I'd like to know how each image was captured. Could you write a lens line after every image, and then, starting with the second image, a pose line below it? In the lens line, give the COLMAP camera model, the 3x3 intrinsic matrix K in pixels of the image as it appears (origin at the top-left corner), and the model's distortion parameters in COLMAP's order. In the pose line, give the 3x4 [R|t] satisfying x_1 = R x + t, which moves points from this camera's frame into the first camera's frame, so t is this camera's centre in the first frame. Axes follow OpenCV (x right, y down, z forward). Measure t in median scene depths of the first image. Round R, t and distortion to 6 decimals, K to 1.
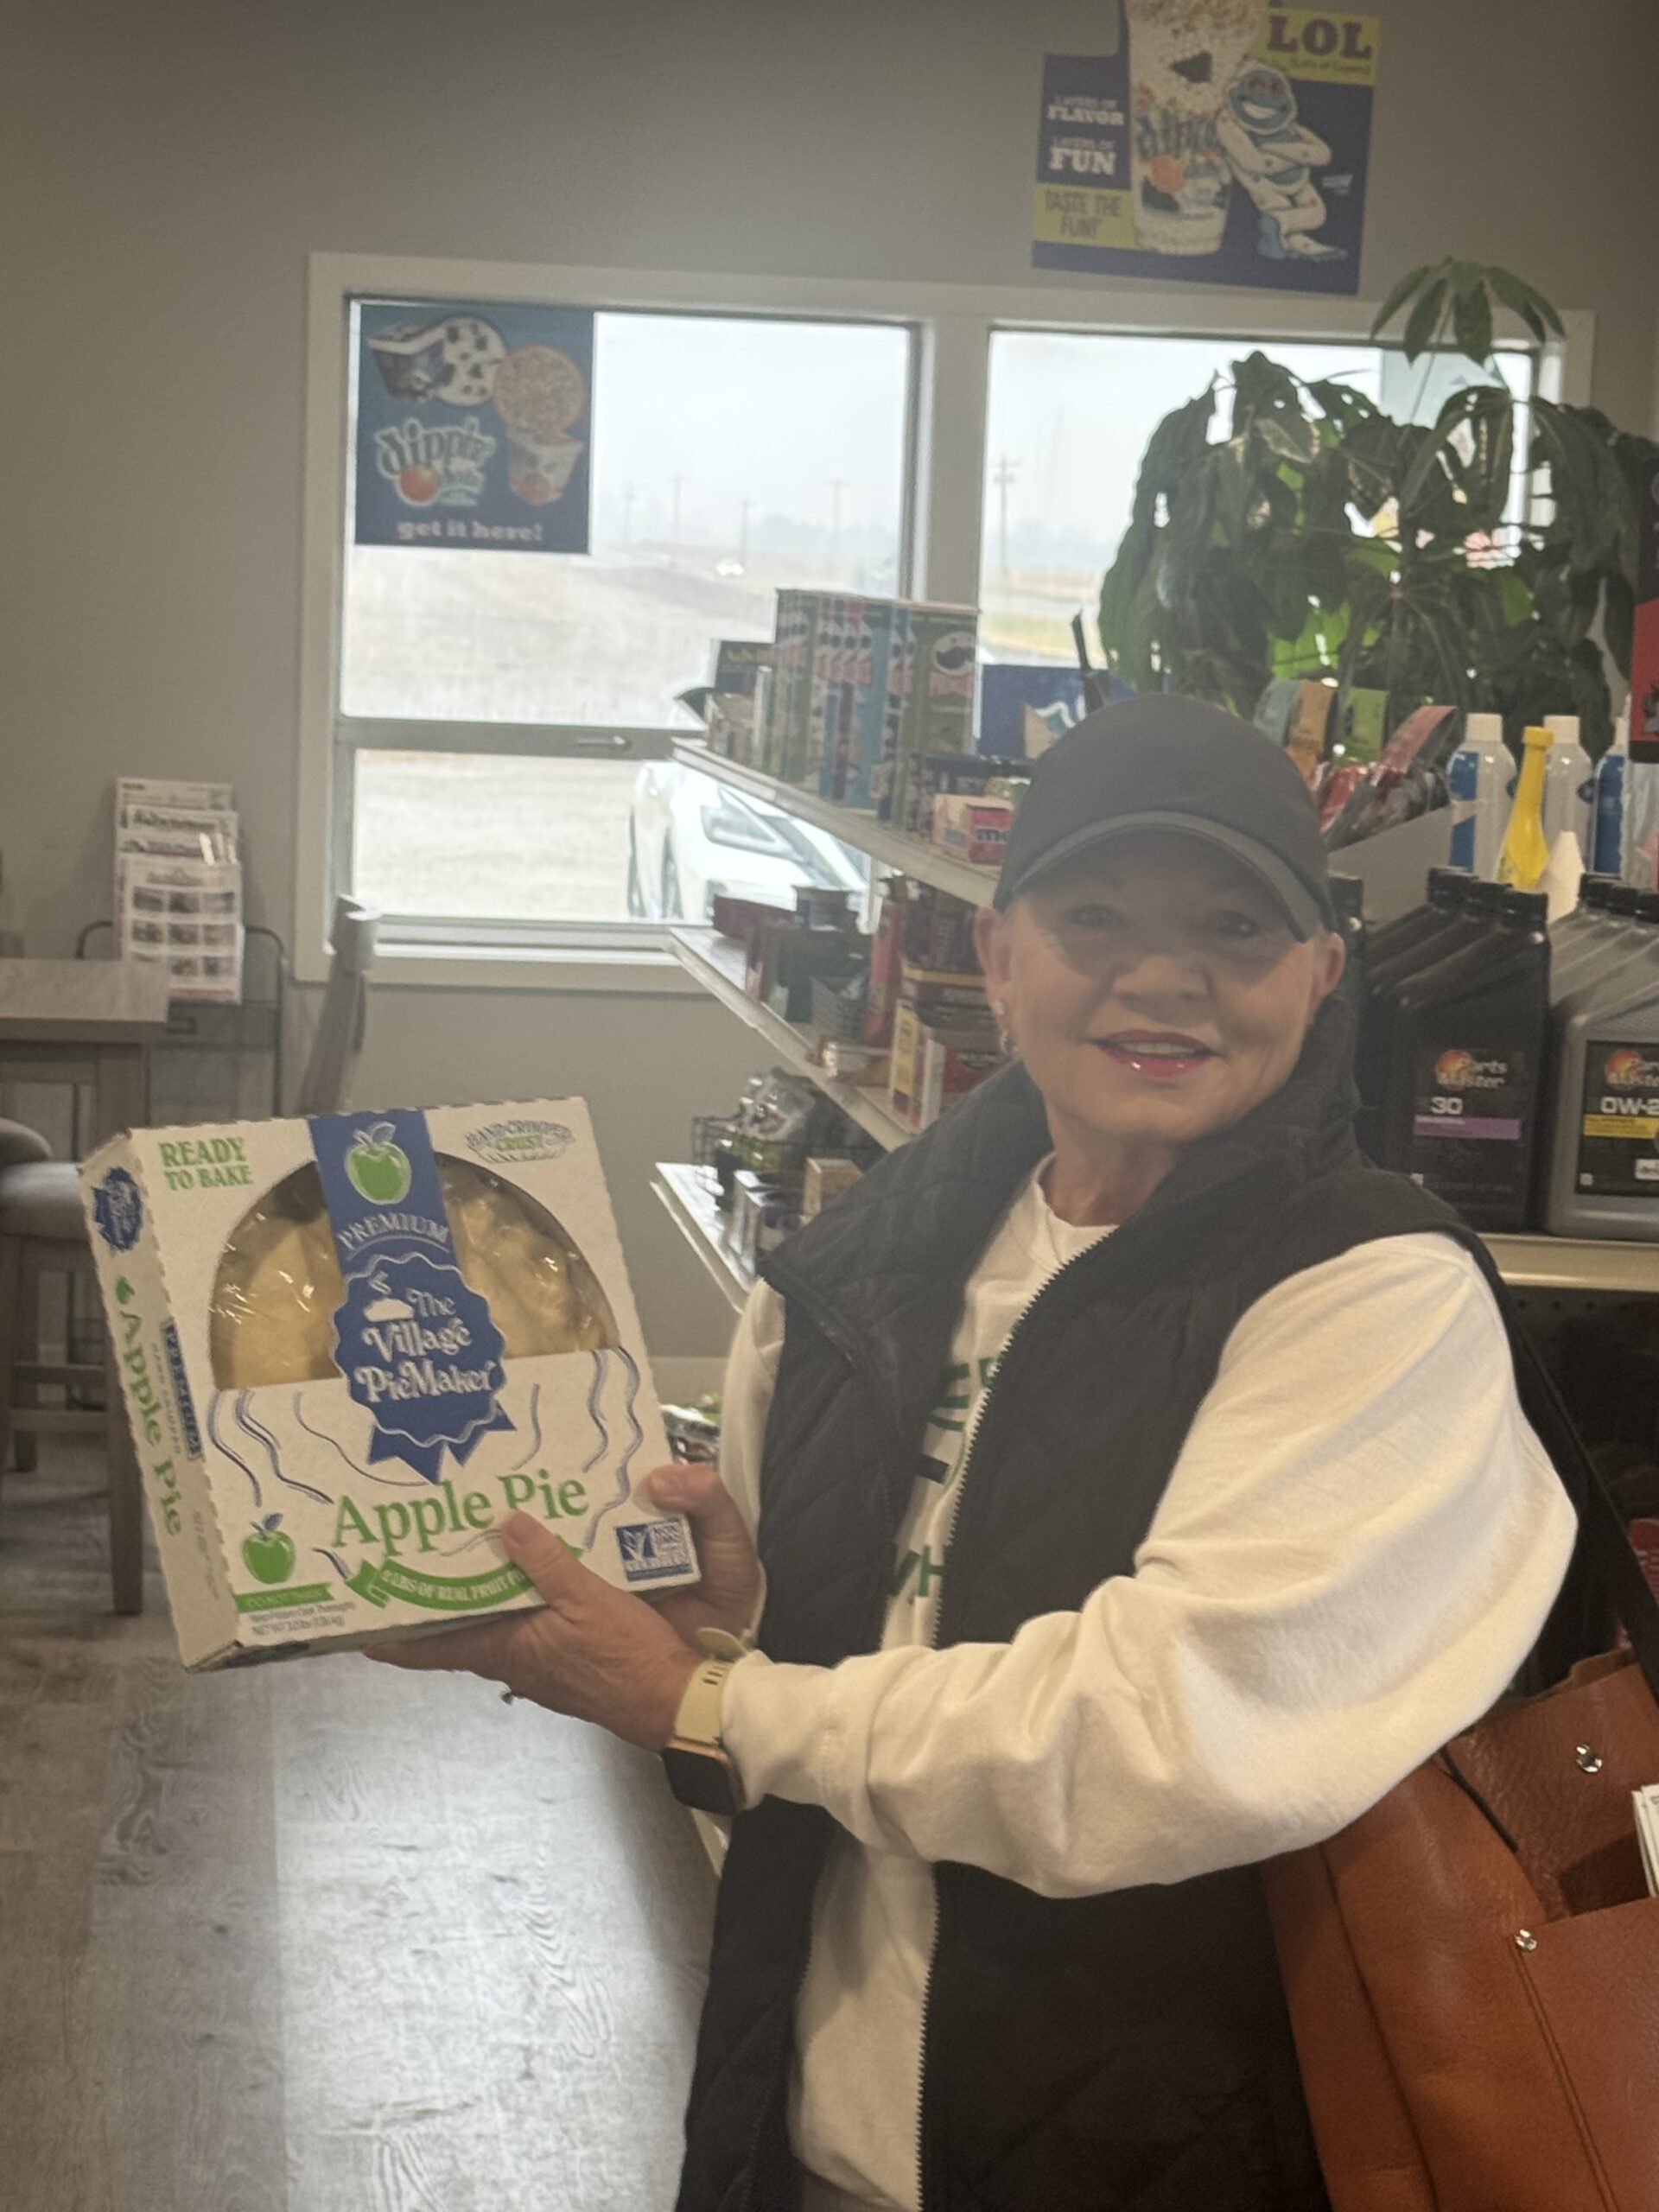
lens RADIAL K [[4795.1, 0, 749.2], [0, 4795.1, 1095.3], [0, 0, 1]] dist [0.164119, 0.000000]
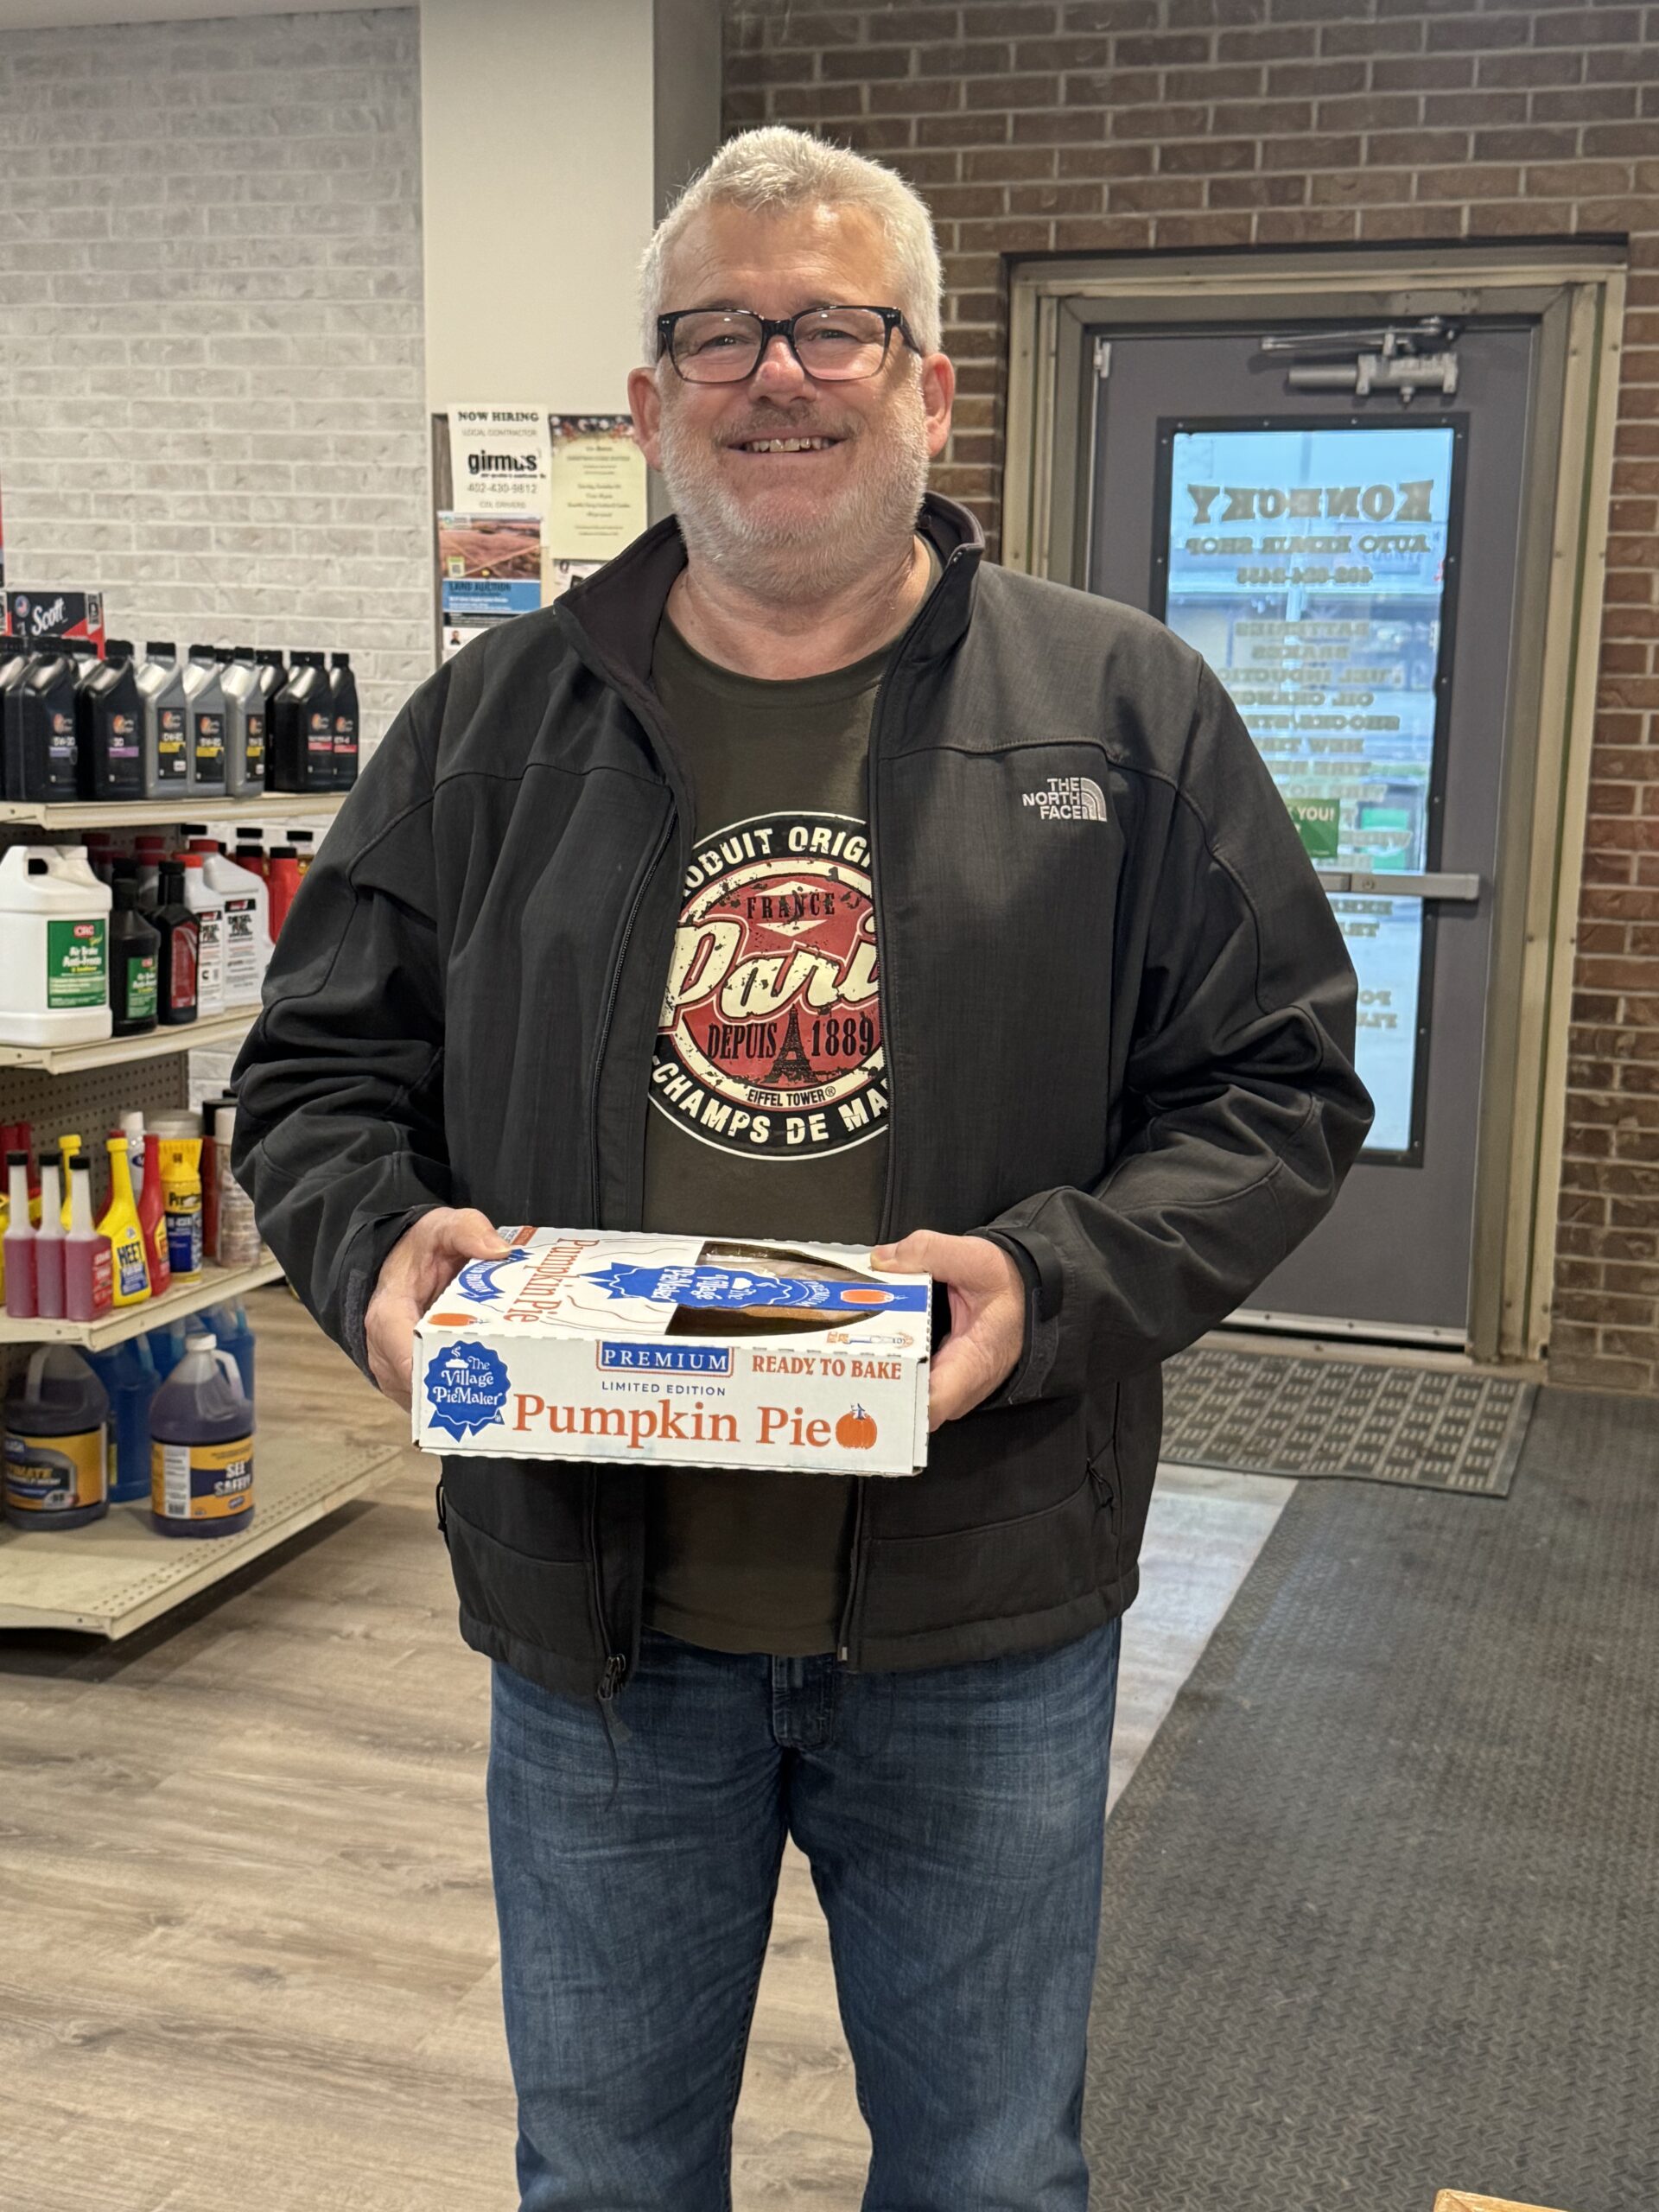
lens RADIAL K [[2735.3, 0, 805.4], [0, 2735.3, 1137.2], [0, 0, 1]] dist [0.076898, 0.000000]
pose [[0.428918, -0.194683, 0.882115, -0.310981], [0.100300, 0.980727, 0.167677, -0.000054], [-0.897758, 0.016556, 0.440178, 0.074277]]
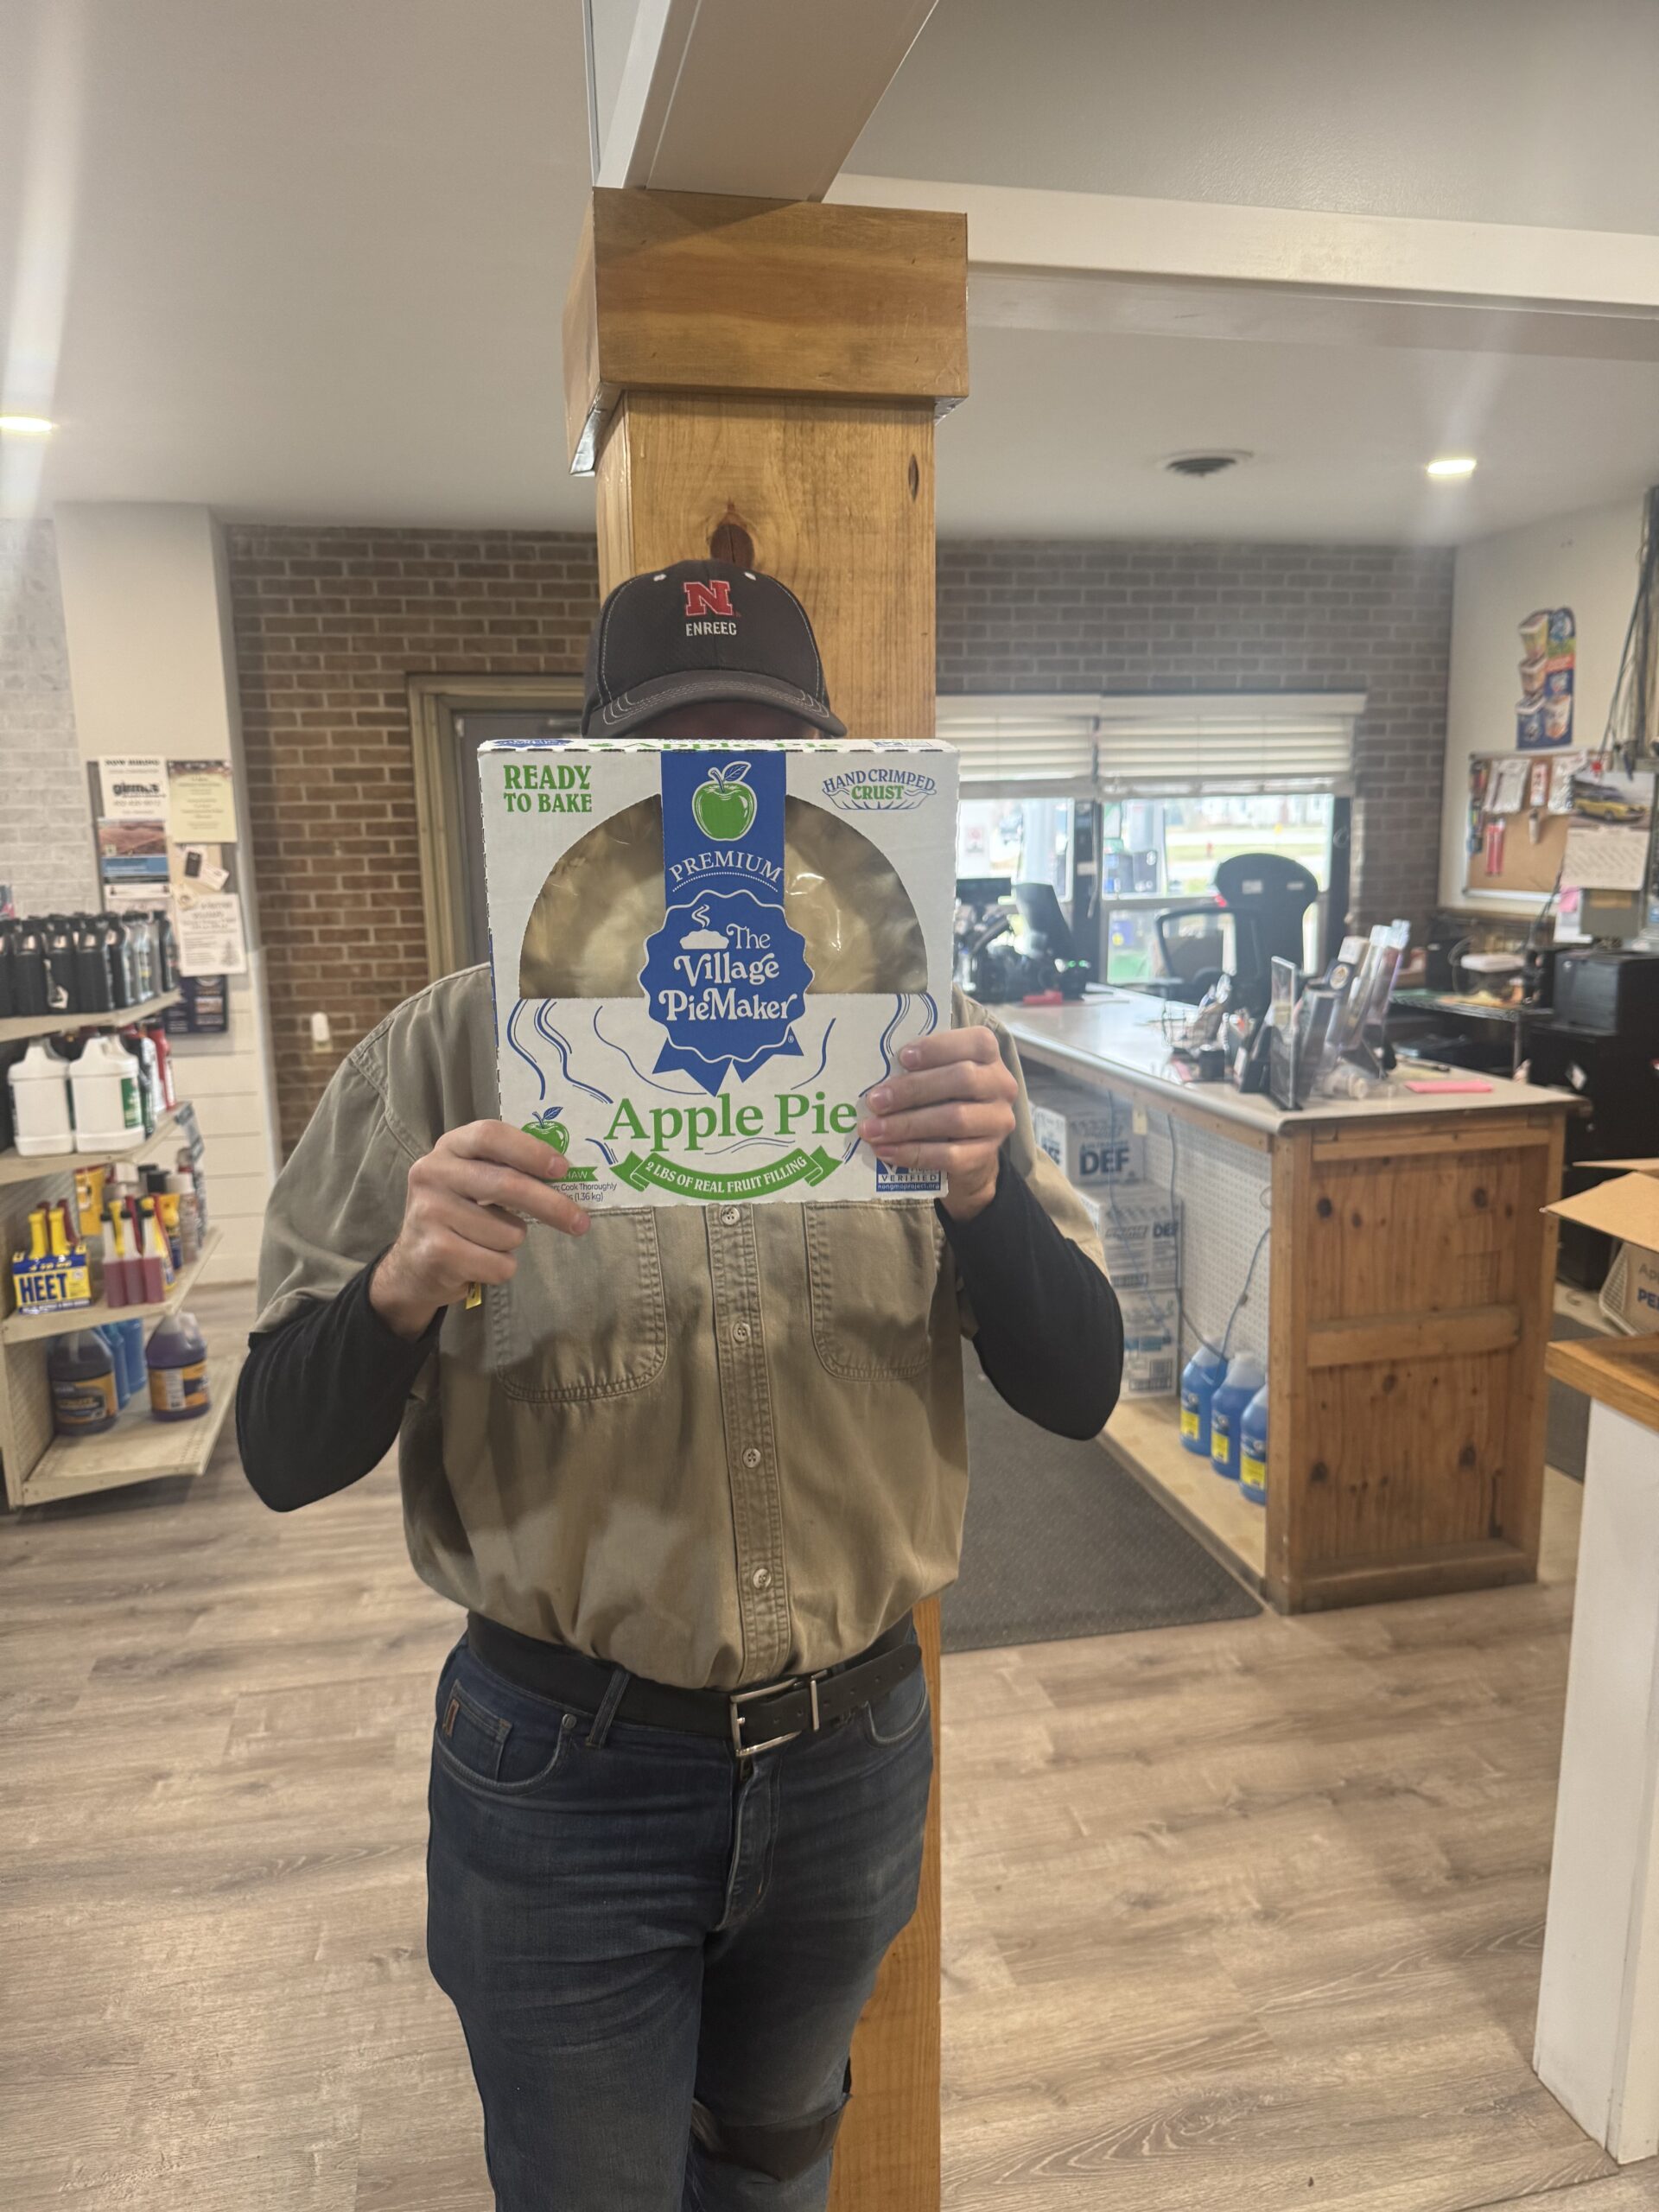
lens RADIAL K [[1581.8, 0, 829.1], [0, 1581.8, 1126.2], [0, 0, 1]] dist [0.015035, -0.028283]
pose [[-0.100035, -0.222832, 0.969711, -0.422520], [0.128022, 0.963616, 0.234638, -0.038677], [-0.986713, 0.147616, -0.067868, 0.212665]]
